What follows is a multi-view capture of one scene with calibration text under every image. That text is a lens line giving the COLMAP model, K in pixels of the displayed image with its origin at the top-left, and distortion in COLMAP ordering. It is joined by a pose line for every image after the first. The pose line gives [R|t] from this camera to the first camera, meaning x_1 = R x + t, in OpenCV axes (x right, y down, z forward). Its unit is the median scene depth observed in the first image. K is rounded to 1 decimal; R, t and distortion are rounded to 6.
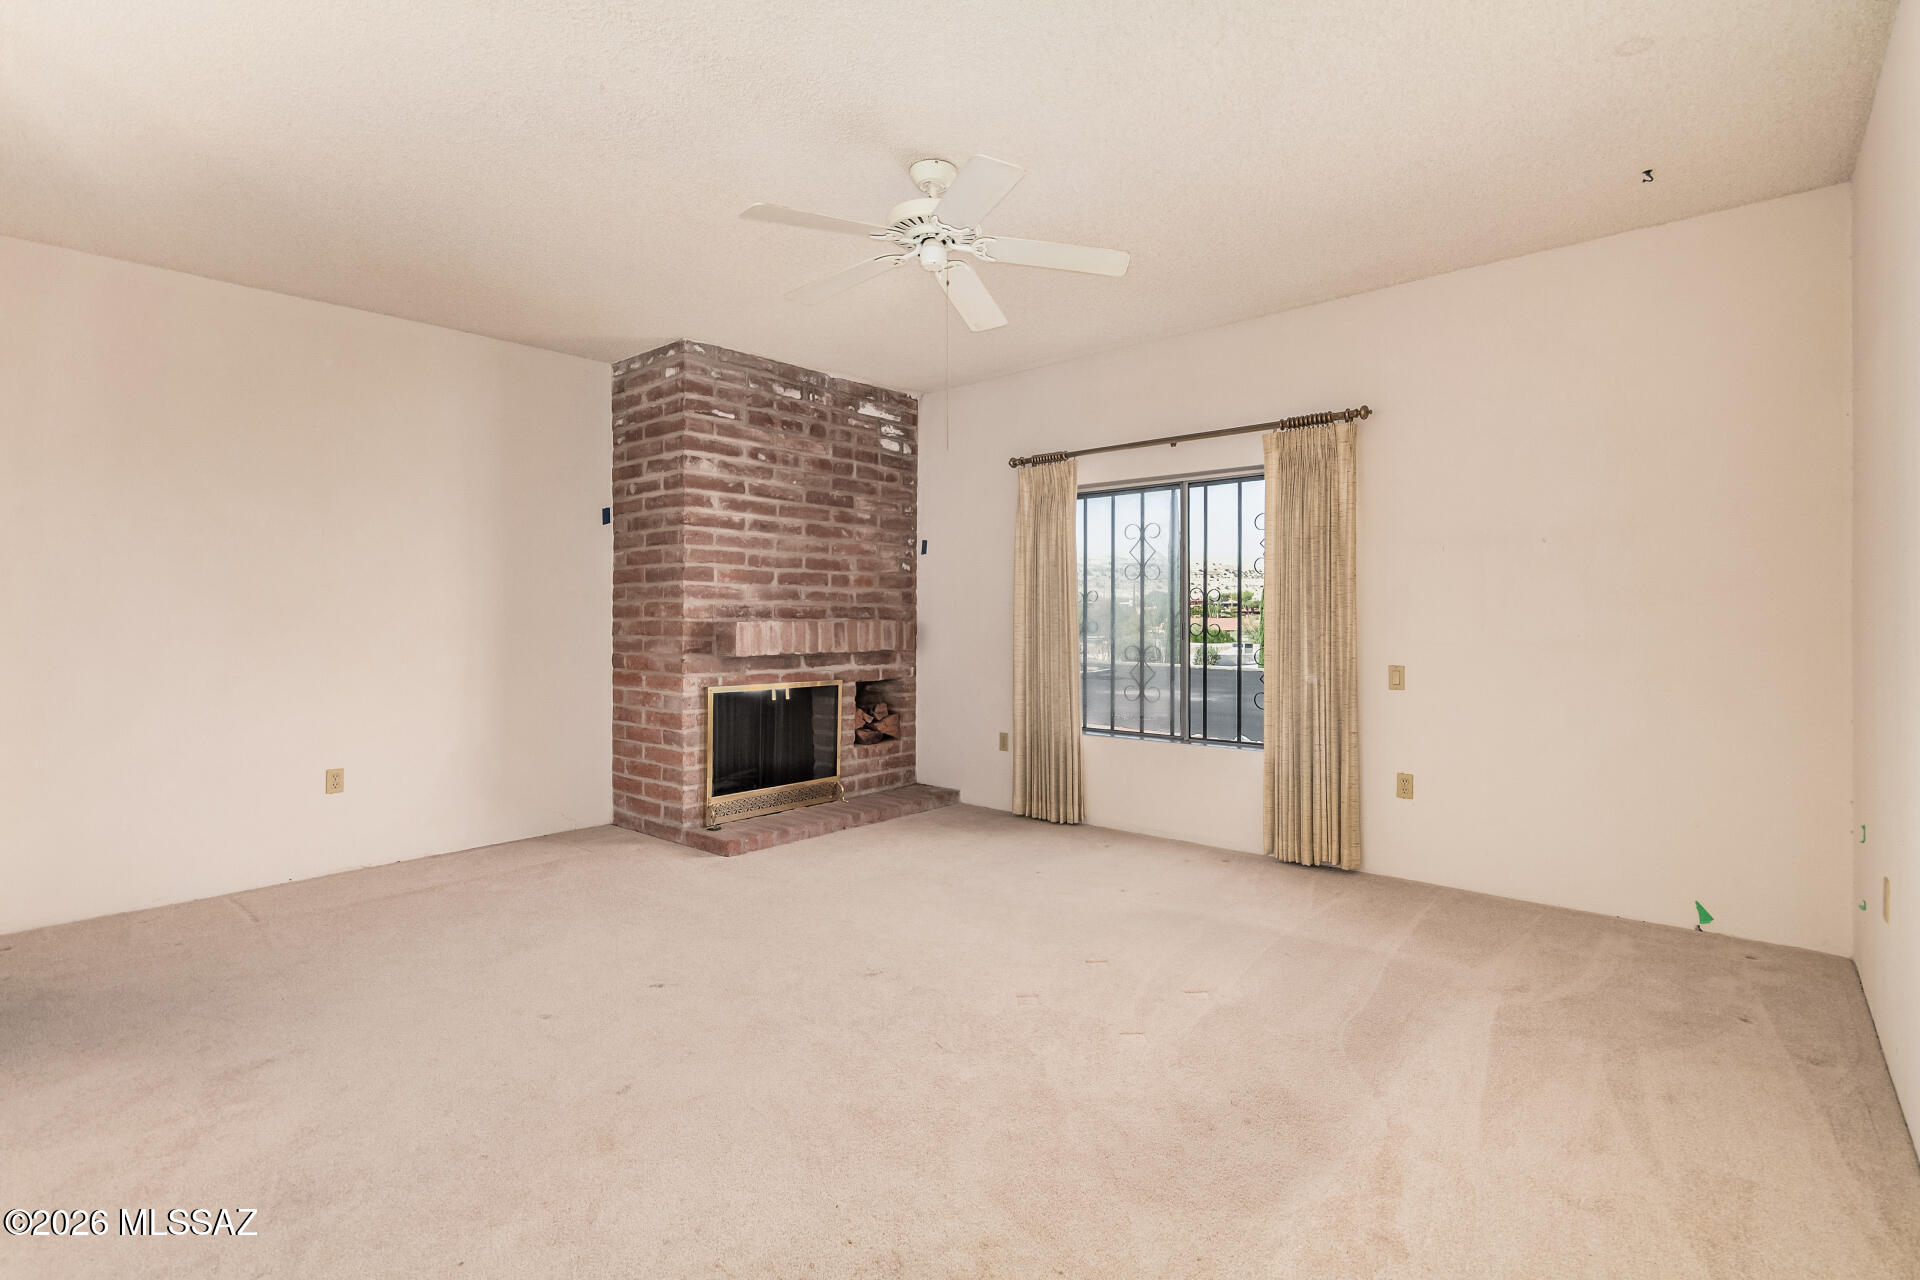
lens RADIAL K [[887.1, 0, 960.0], [0, 887.1, 640.0], [0, 0, 1]] dist [0.000254, 0.000218]
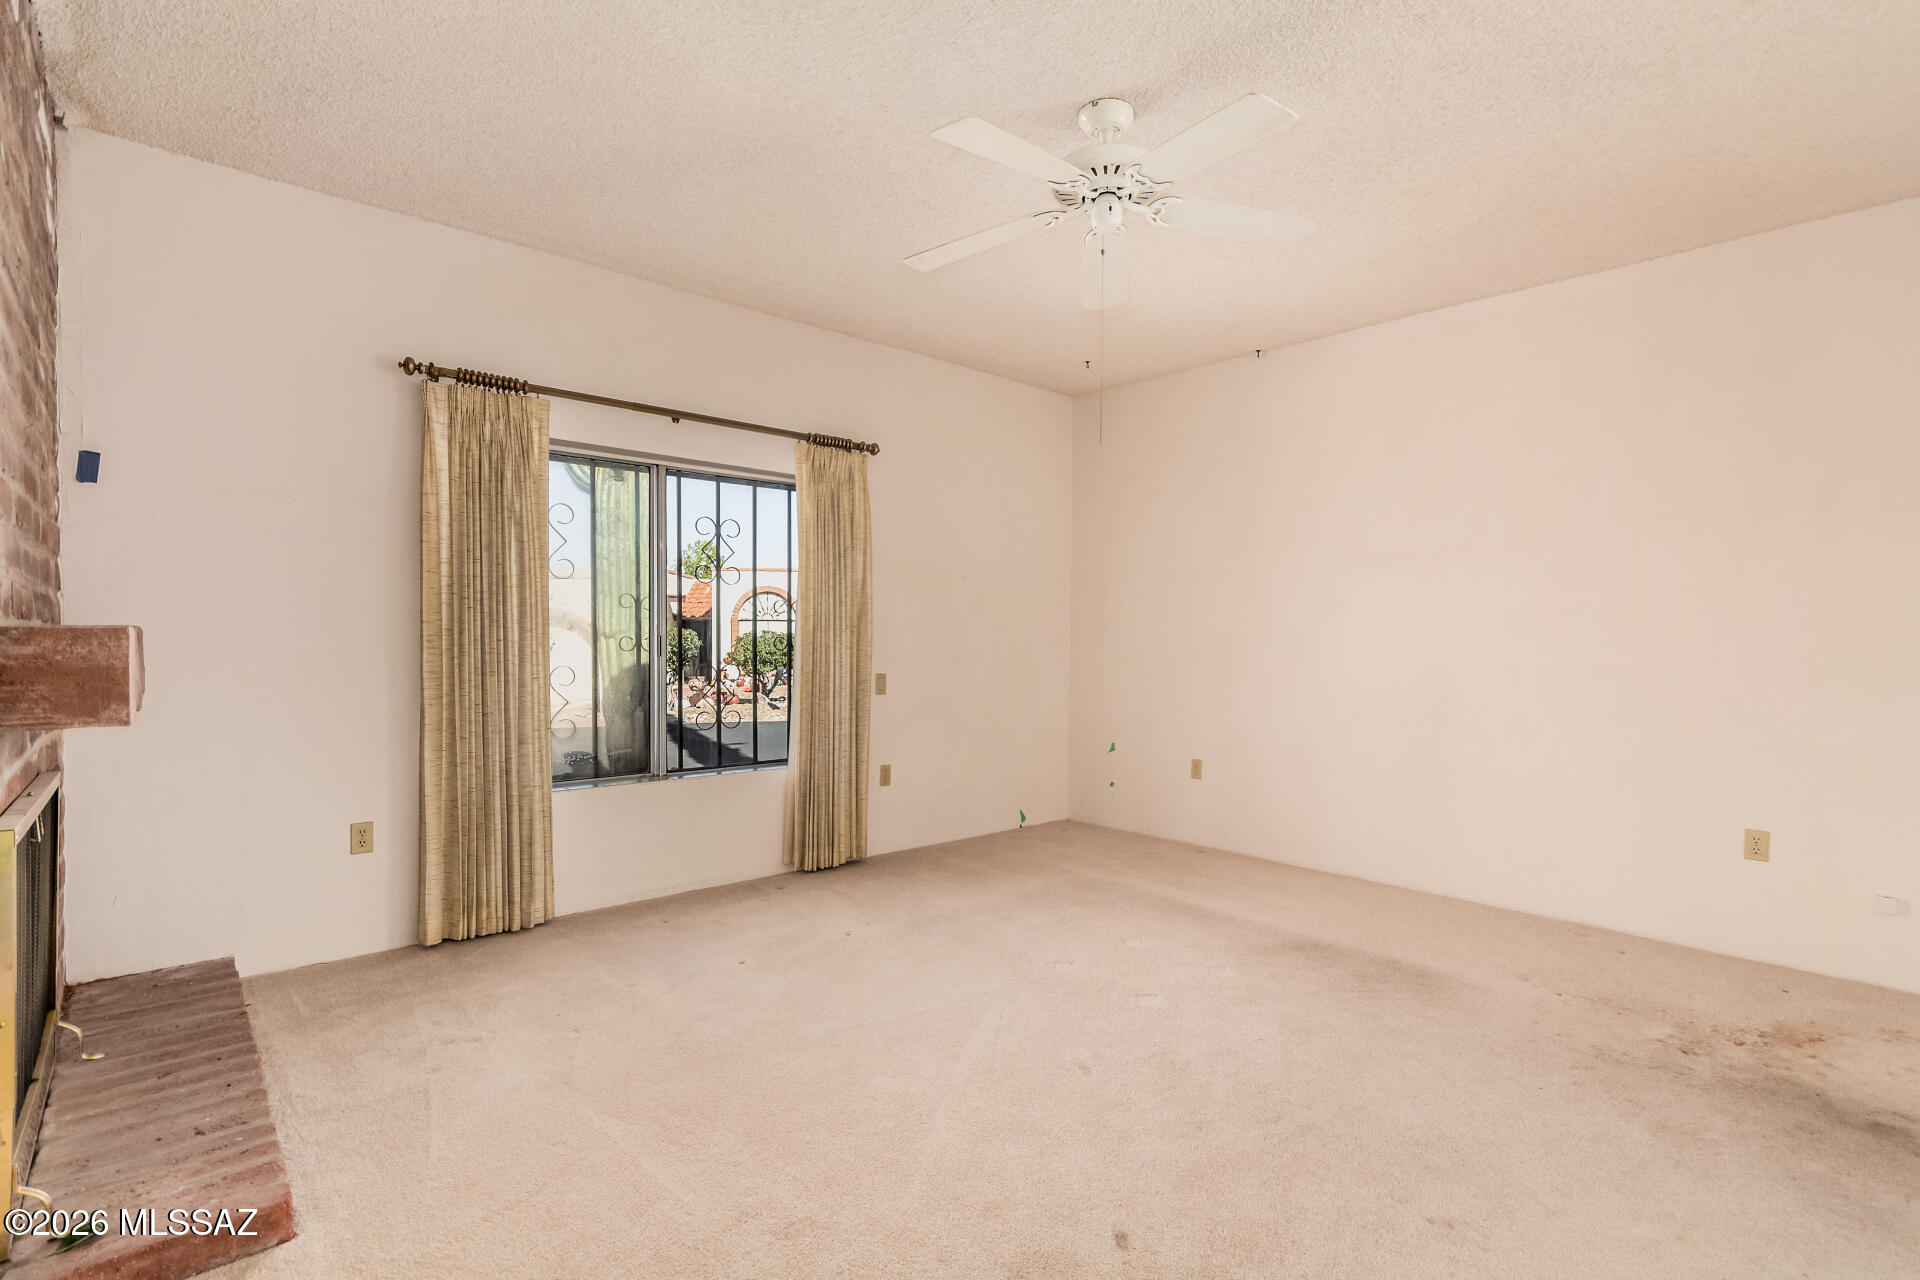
lens RADIAL K [[925.4, 0, 961.5], [0, 925.4, 686.3], [0, 0, 1]] dist [0.037033, 0.000286]
pose [[0.133273, -0.055811, 0.989507, -0.647533], [0.011098, 0.998435, 0.054820, -0.019258], [-0.991017, 0.003675, 0.133683, 0.673821]]
